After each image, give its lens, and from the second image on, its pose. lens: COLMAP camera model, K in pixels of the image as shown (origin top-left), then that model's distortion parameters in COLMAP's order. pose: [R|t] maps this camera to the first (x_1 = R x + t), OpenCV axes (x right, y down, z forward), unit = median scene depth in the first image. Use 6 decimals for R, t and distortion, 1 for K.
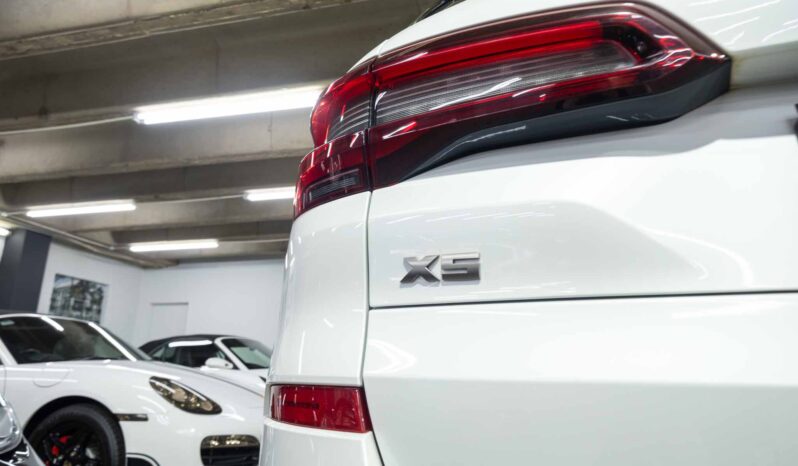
lens RADIAL K [[528.4, 0, 380.3], [0, 528.4, 232.6], [0, 0, 1]] dist [0.000140, 0.000246]
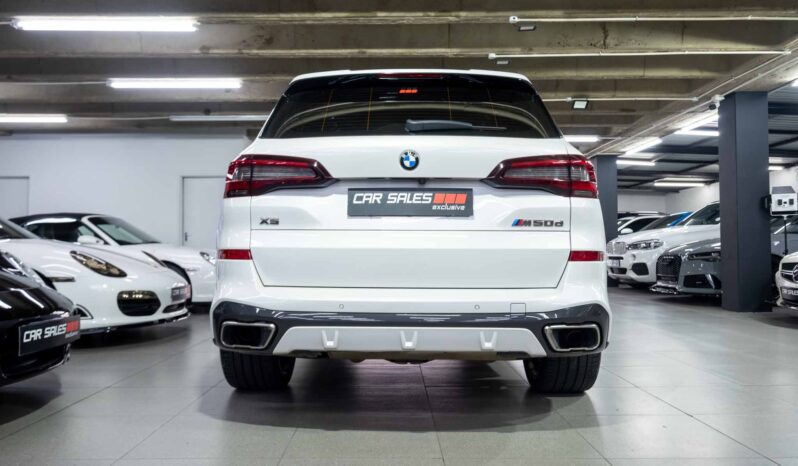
lens RADIAL K [[603.7, 0, 399.0], [0, 603.7, 233.0], [0, 0, 1]] dist [0.000388, 0.002955]
pose [[0.966587, -0.007005, 0.256242, -0.015168], [-0.053655, 0.971955, 0.228966, -0.126801], [-0.250660, -0.235064, 0.939103, -0.480957]]
